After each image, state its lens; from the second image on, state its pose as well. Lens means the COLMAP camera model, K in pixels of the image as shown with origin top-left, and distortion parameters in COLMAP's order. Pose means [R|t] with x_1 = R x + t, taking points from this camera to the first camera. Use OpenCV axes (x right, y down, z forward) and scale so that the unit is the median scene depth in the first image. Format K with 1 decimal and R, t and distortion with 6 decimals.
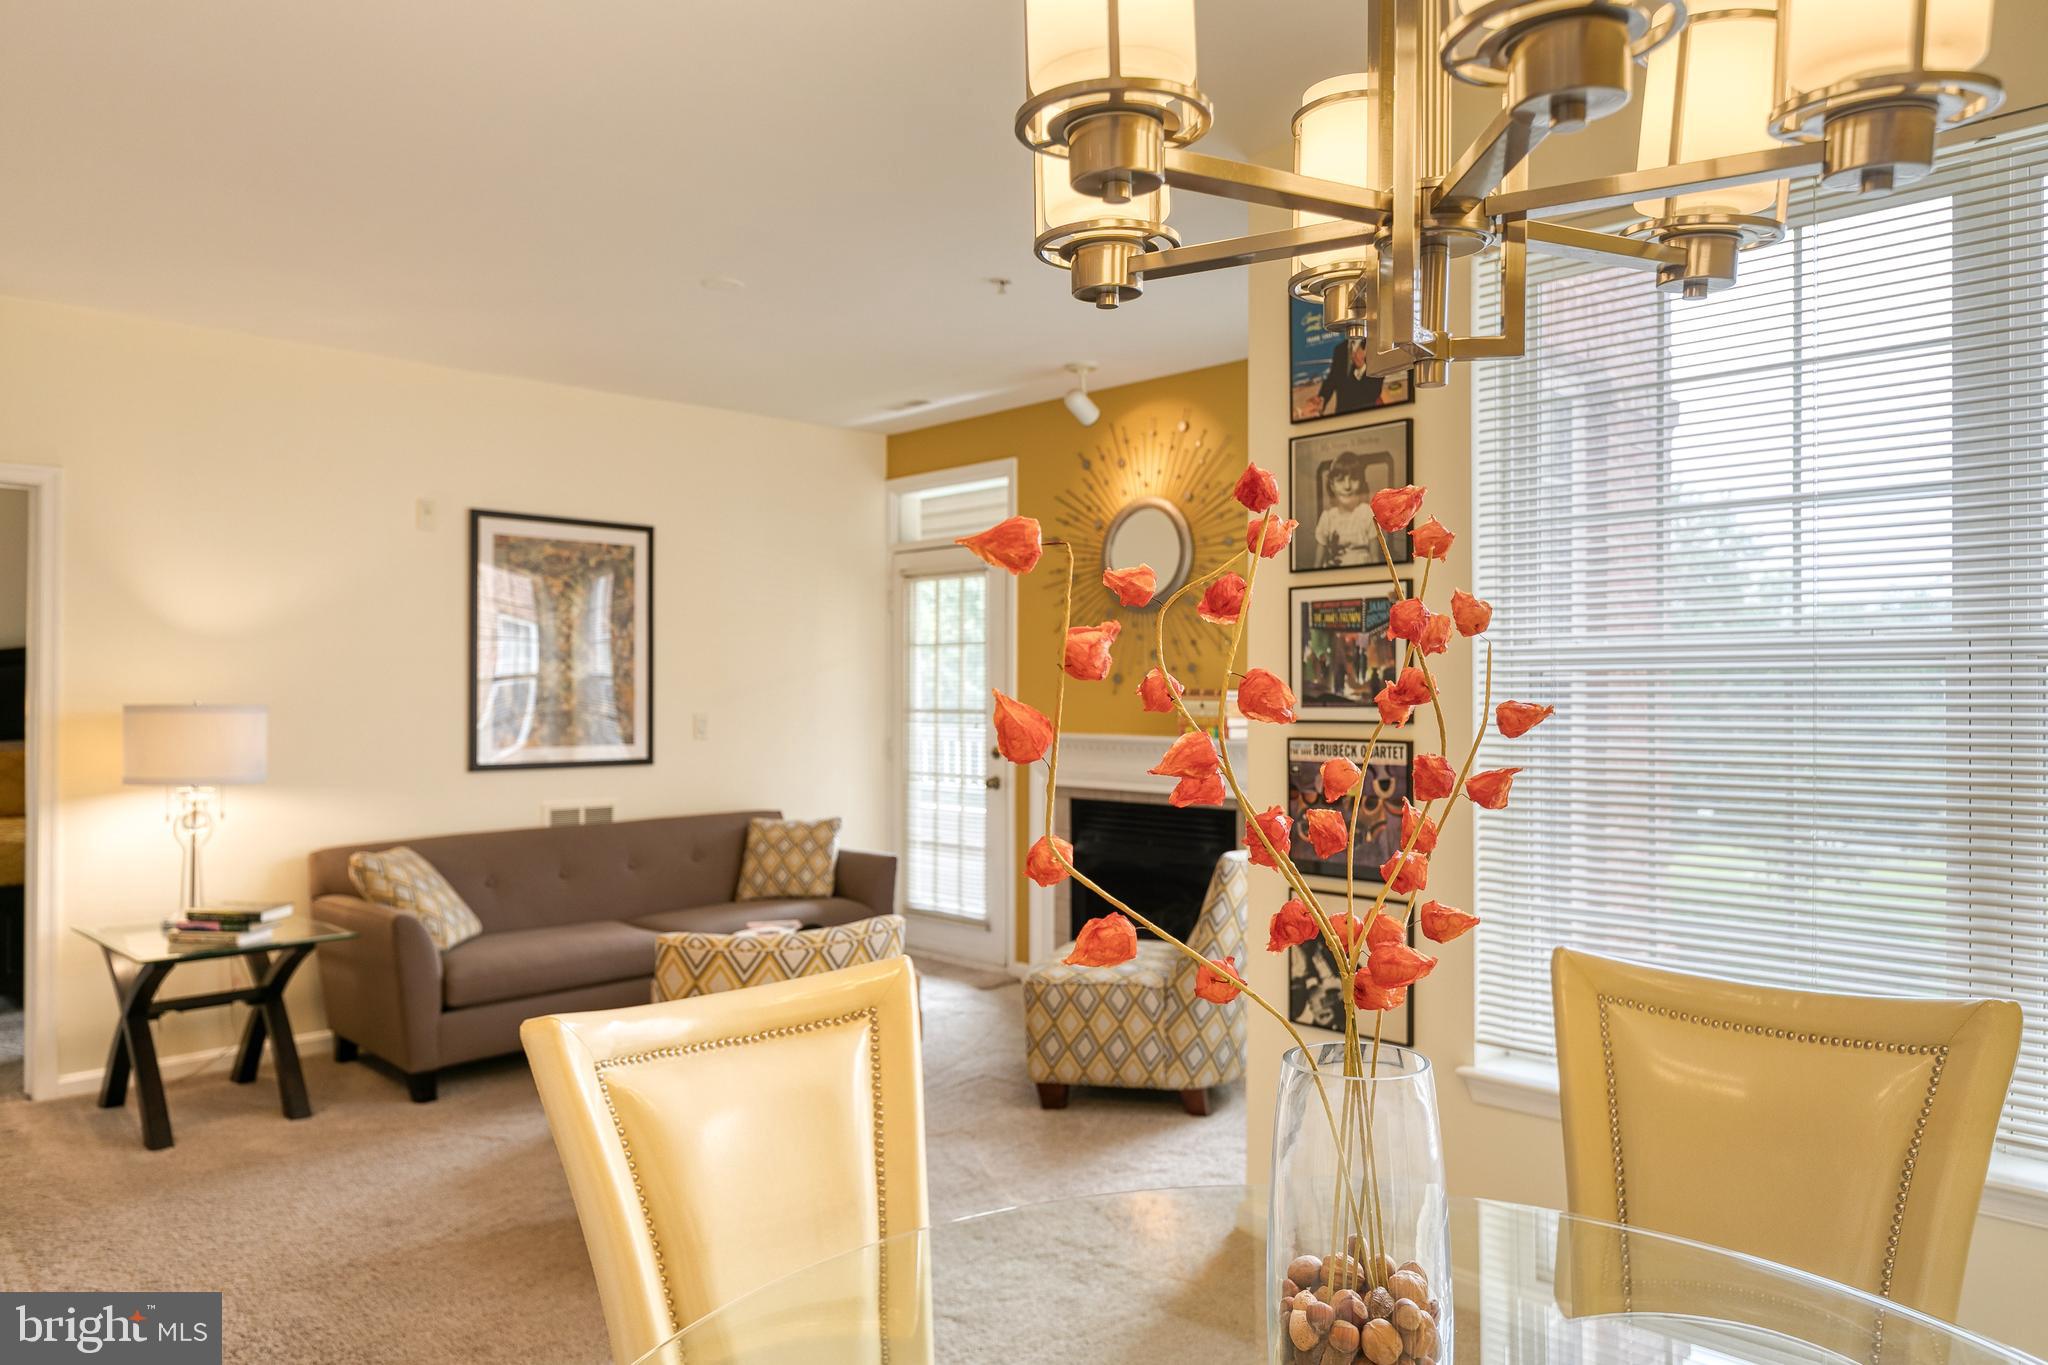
lens RADIAL K [[1342.4, 0, 1034.0], [0, 1342.4, 686.7], [0, 0, 1]] dist [-0.002826, -0.000349]
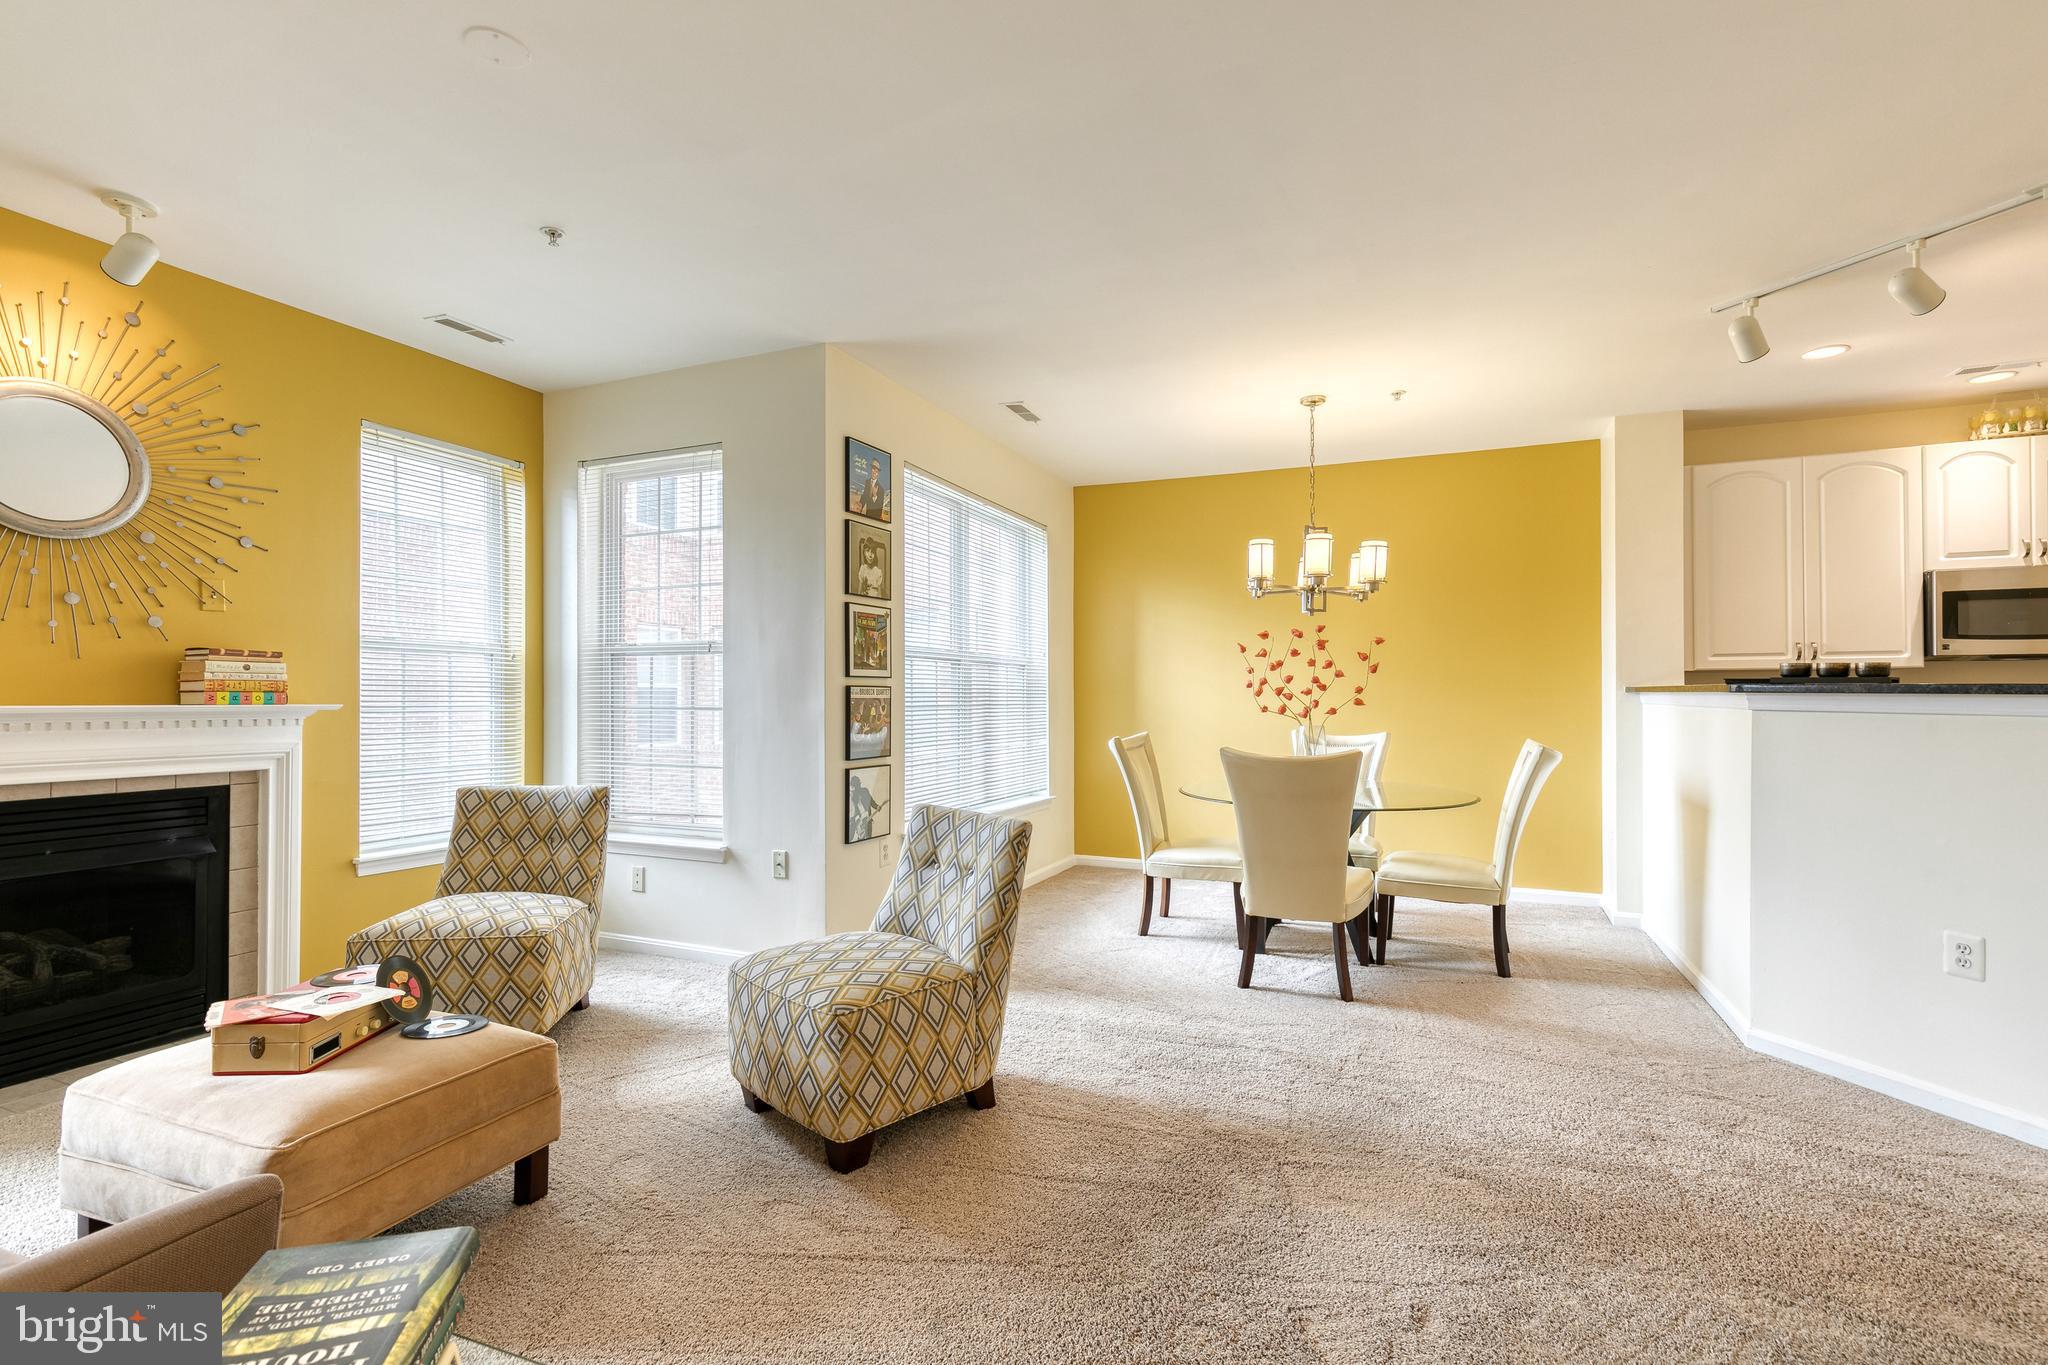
lens RADIAL K [[924.3, 0, 1029.0], [0, 924.3, 687.8], [0, 0, 1]] dist [0.008556, 0.000304]
pose [[-0.358622, 0.011672, 0.933410, -1.050743], [-0.002035, 0.999910, -0.013286, 0.056783], [-0.933481, -0.006664, -0.358566, 1.218664]]
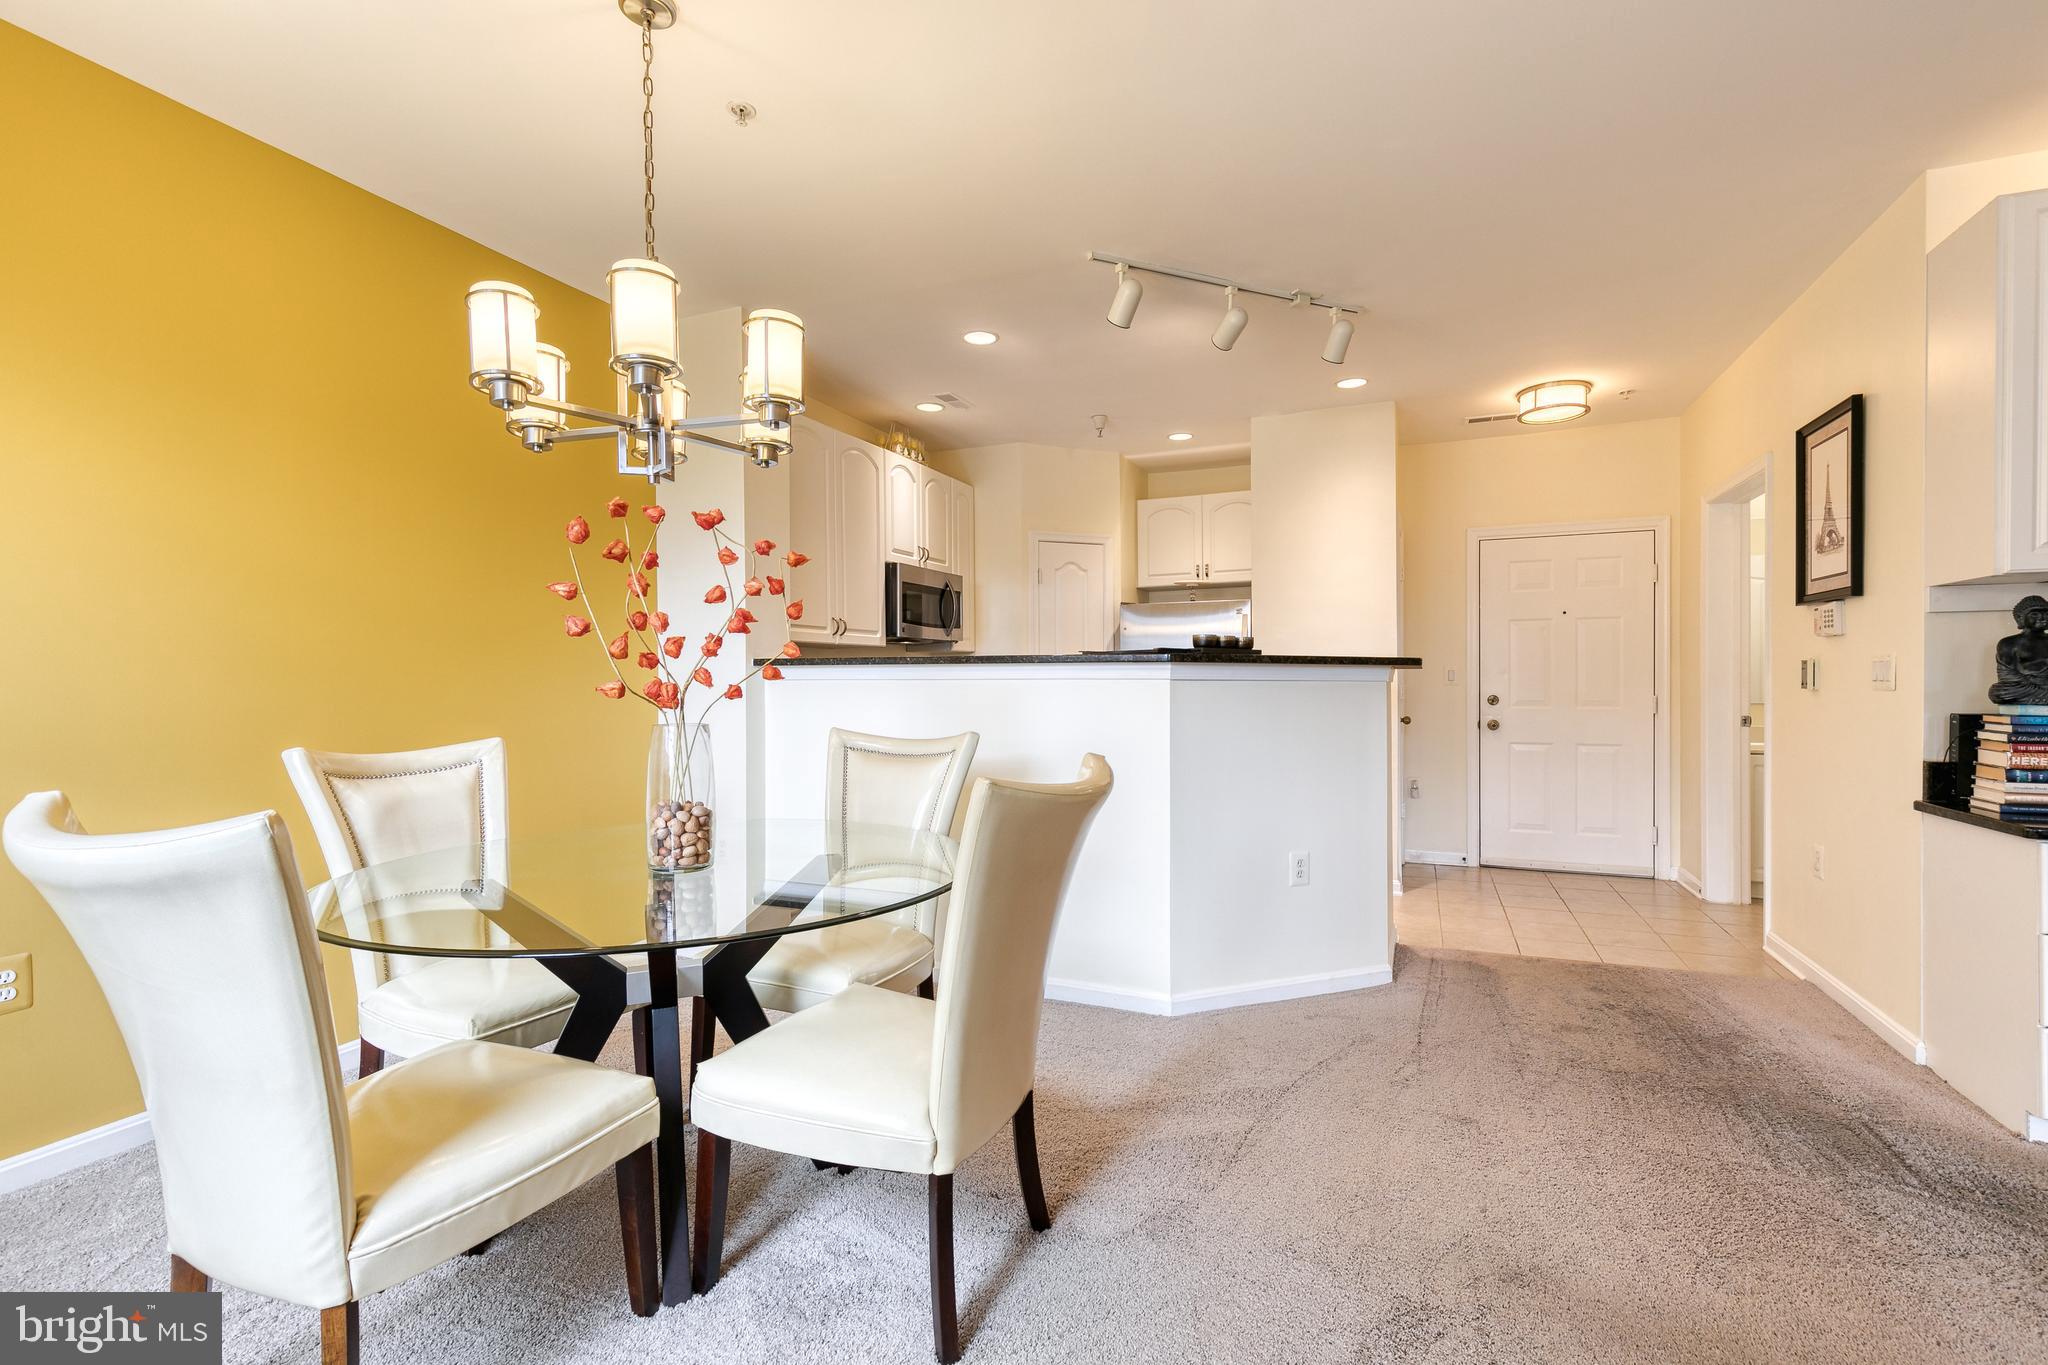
lens RADIAL K [[925.5, 0, 1038.7], [0, 925.5, 689.2], [0, 0, 1]] dist [0.003351, -0.000004]
pose [[-0.928624, 0.011518, -0.370843, 0.092500], [0.009522, 0.999929, 0.007211, 0.067415], [0.370900, 0.003165, -0.928667, 1.011607]]
